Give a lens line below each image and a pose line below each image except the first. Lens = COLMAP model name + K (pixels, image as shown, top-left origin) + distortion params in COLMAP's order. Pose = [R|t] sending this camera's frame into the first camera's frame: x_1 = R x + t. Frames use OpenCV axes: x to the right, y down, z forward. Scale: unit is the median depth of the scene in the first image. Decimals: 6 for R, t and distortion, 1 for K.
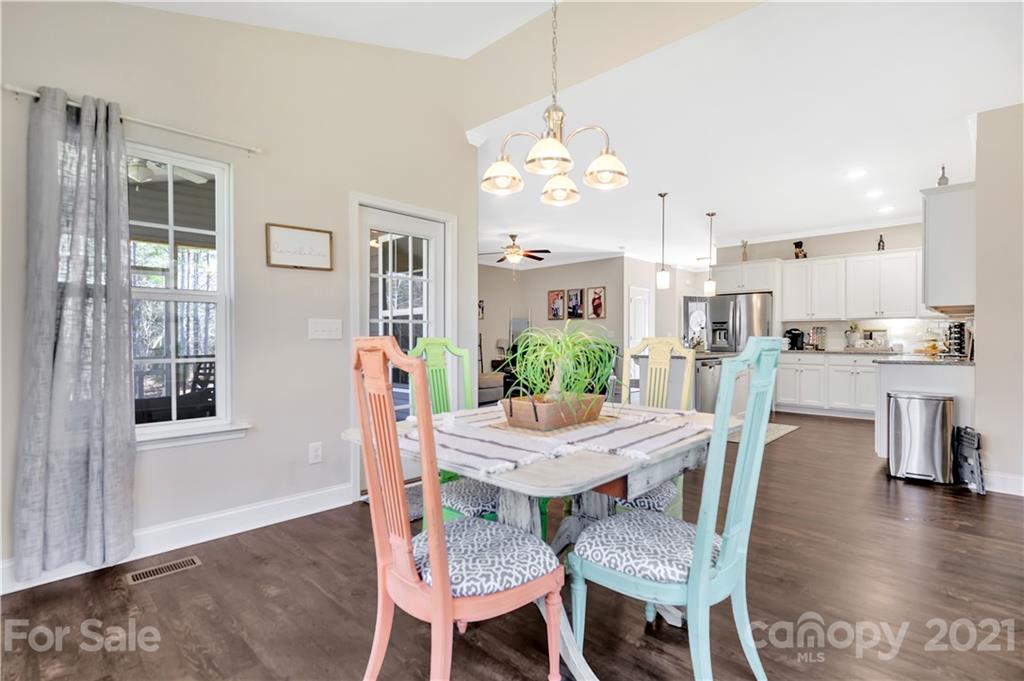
lens RADIAL K [[468.3, 0, 518.4], [0, 468.3, 341.1], [0, 0, 1]] dist [-0.003764, 0.000932]
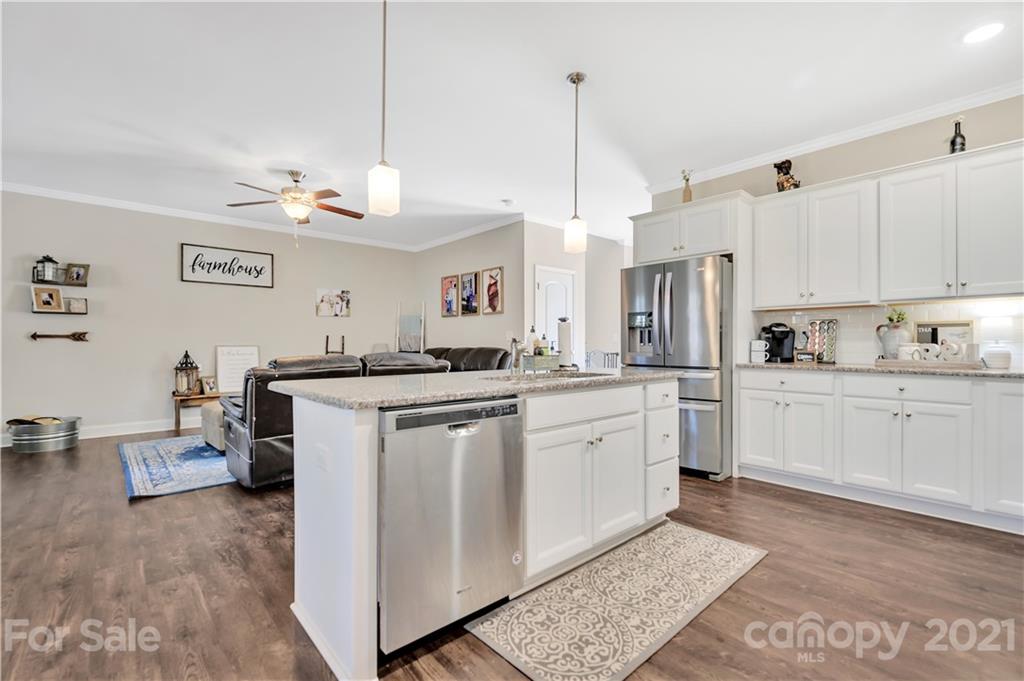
lens RADIAL K [[449.3, 0, 505.2], [0, 449.3, 343.2], [0, 0, 1]] dist [-0.000102, 0.000209]
pose [[0.996620, -0.000385, -0.082150, 0.249613], [-0.000211, 0.999974, -0.007251, 0.000323], [0.082150, 0.007244, 0.996594, 0.356851]]
